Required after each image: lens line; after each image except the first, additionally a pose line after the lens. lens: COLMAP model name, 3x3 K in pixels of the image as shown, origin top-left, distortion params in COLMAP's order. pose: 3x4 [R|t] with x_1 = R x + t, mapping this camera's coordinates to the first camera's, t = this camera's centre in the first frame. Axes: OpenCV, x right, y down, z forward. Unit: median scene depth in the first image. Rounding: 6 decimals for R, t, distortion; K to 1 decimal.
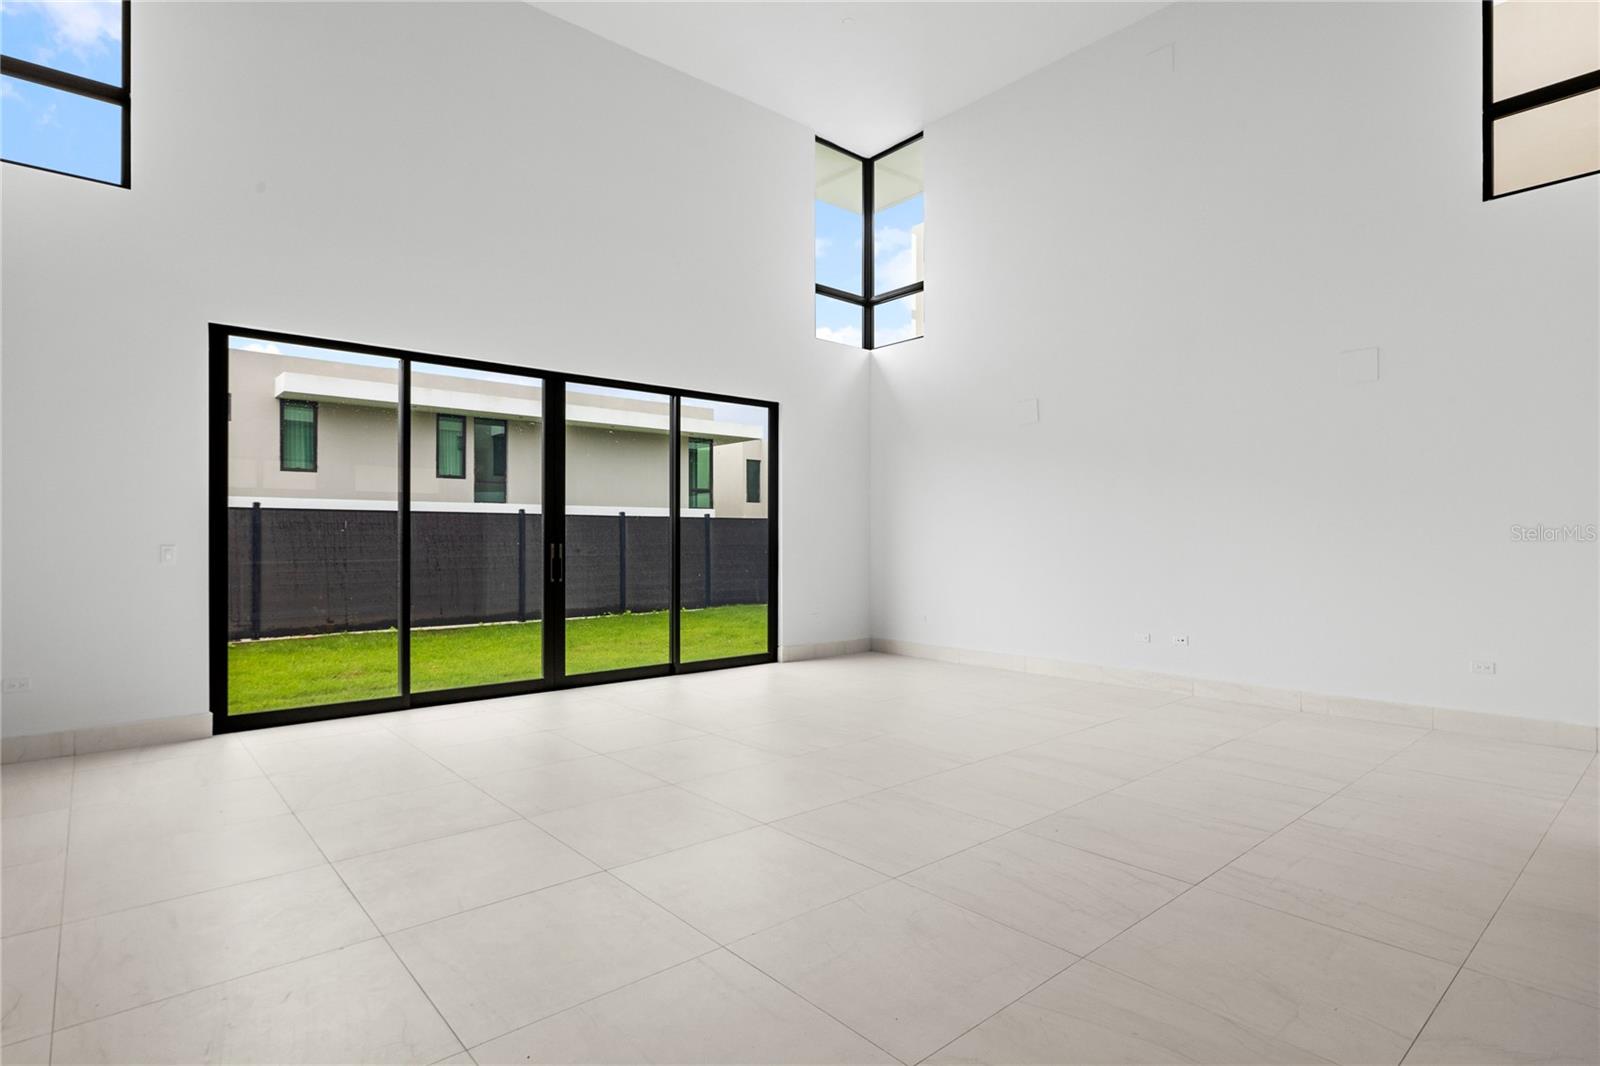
lens RADIAL K [[823.0, 0, 815.4], [0, 823.0, 540.4], [0, 0, 1]] dist [0.001386, 0.002101]
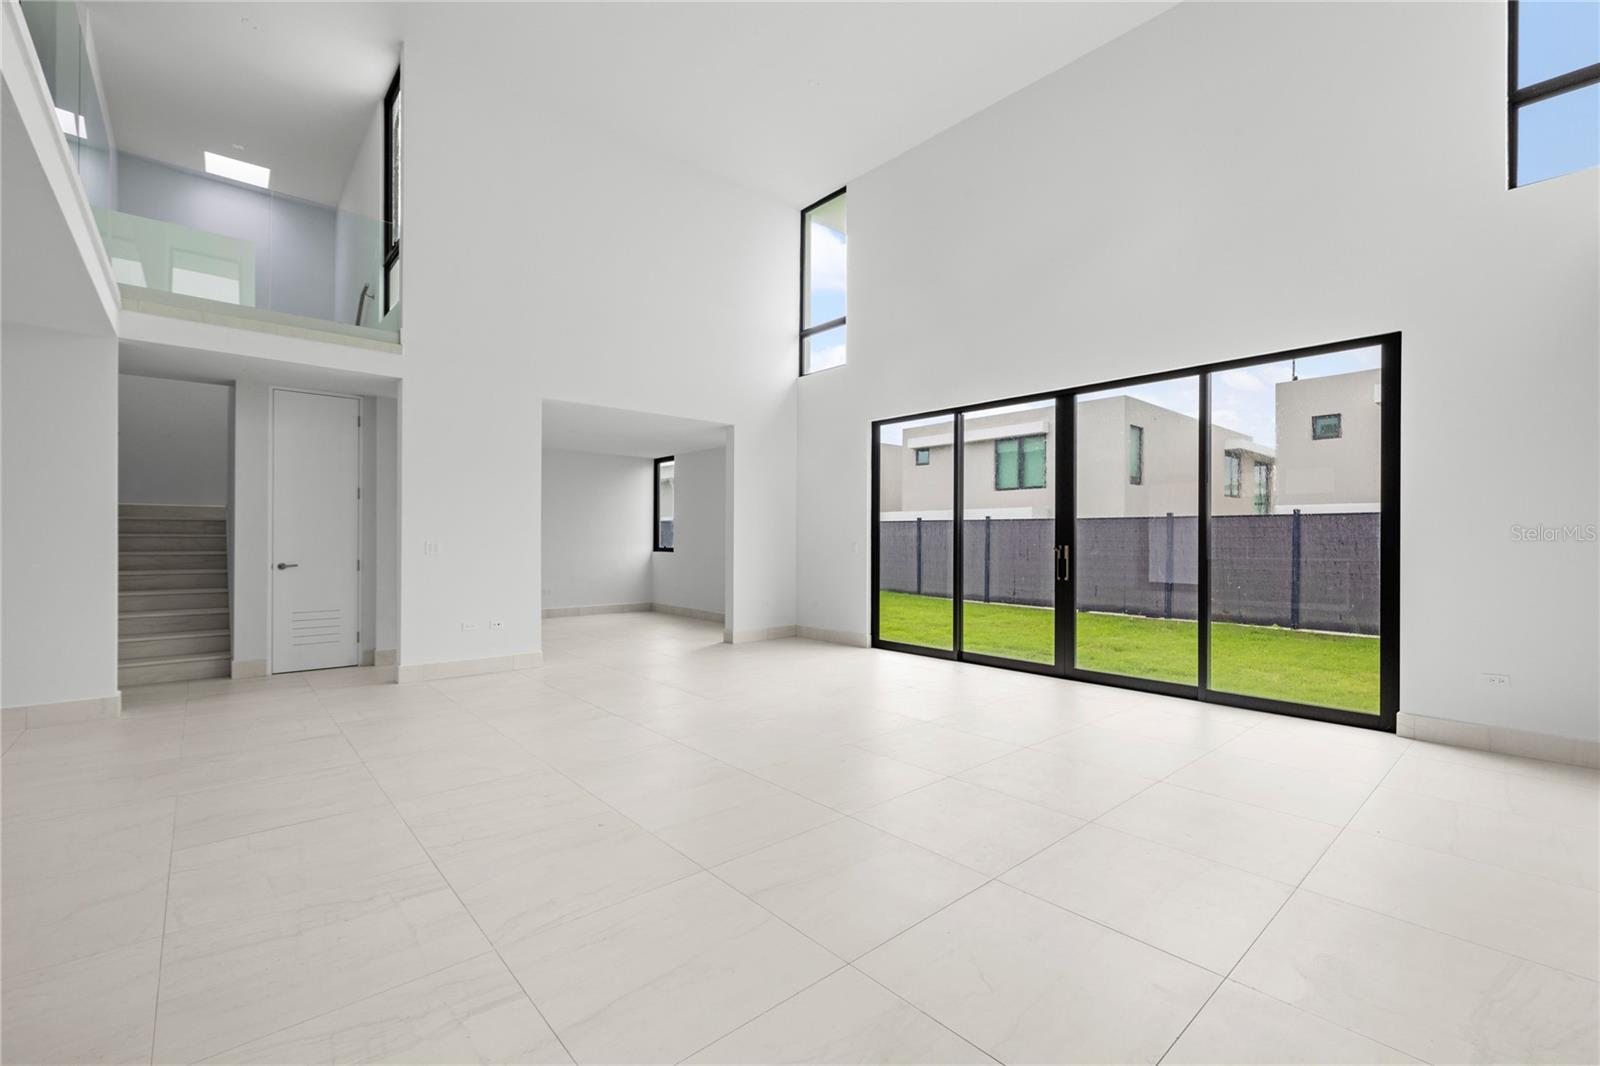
lens RADIAL K [[685.8, 0, 804.5], [0, 685.8, 538.8], [0, 0, 1]] dist [0.000083, -0.000165]
pose [[-0.002811, 0.001431, -0.999995, 0.493913], [-0.005590, 0.999983, 0.001447, -0.003569], [0.999980, 0.005594, -0.002803, 0.538825]]
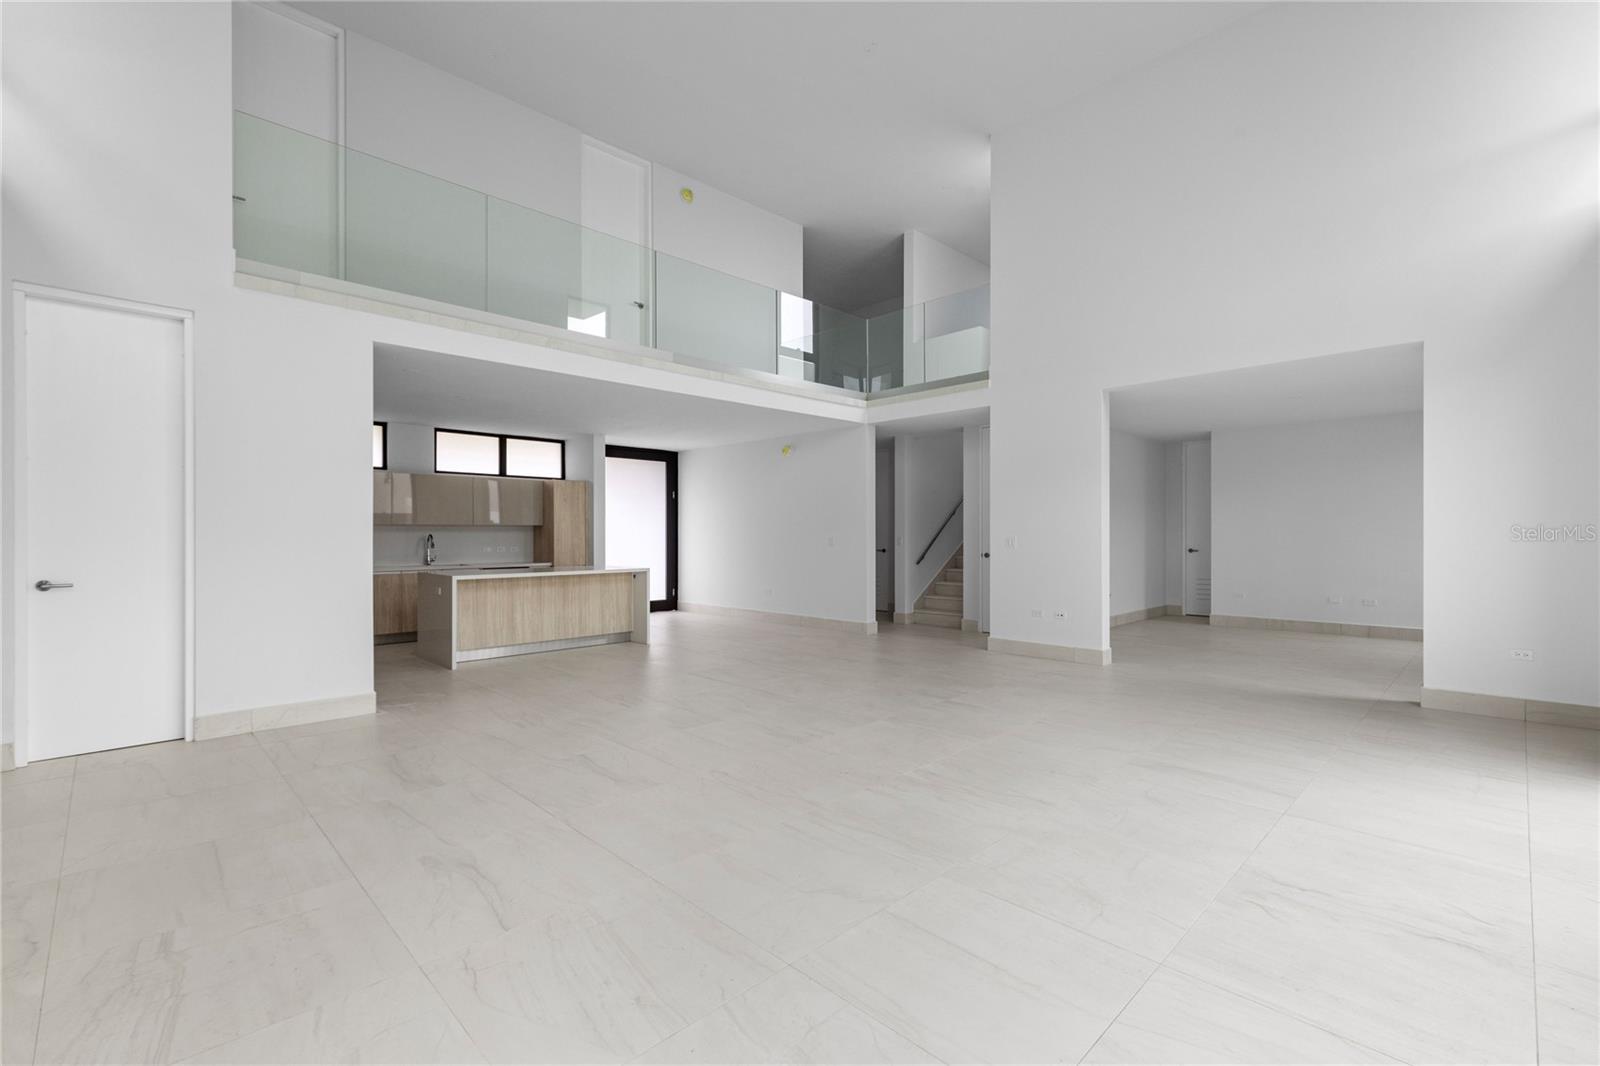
lens RADIAL K [[701.5, 0, 811.3], [0, 701.5, 539.7], [0, 0, 1]] dist [0.002533, 0.002145]
pose [[-0.998791, 0.004913, -0.048911, 0.060967], [0.004525, 0.999957, 0.008038, -0.002637], [0.048948, 0.007807, -0.998771, 1.011896]]
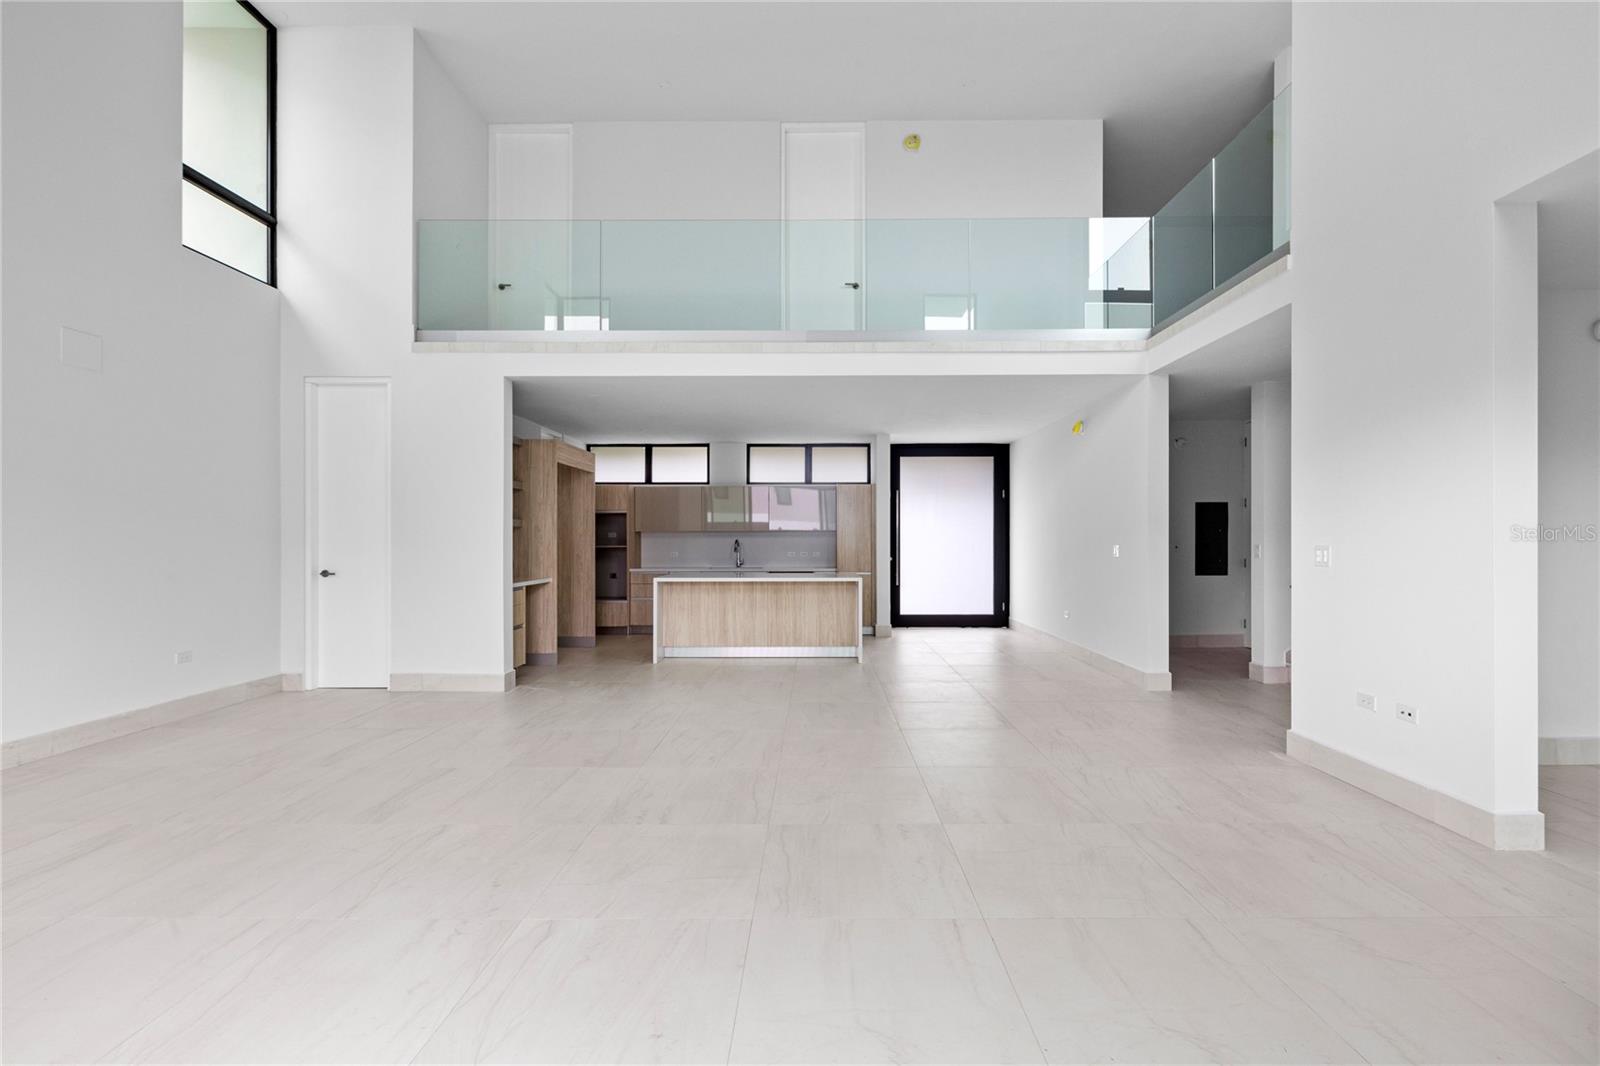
lens RADIAL K [[685.8, 0, 811.9], [0, 685.8, 543.0], [0, 0, 1]] dist [0.000083, -0.000165]
pose [[-0.737678, 0.001026, 0.675152, -0.289133], [0.003263, 0.999993, 0.002045, -0.001367], [-0.675145, 0.003712, -0.737676, 0.696407]]
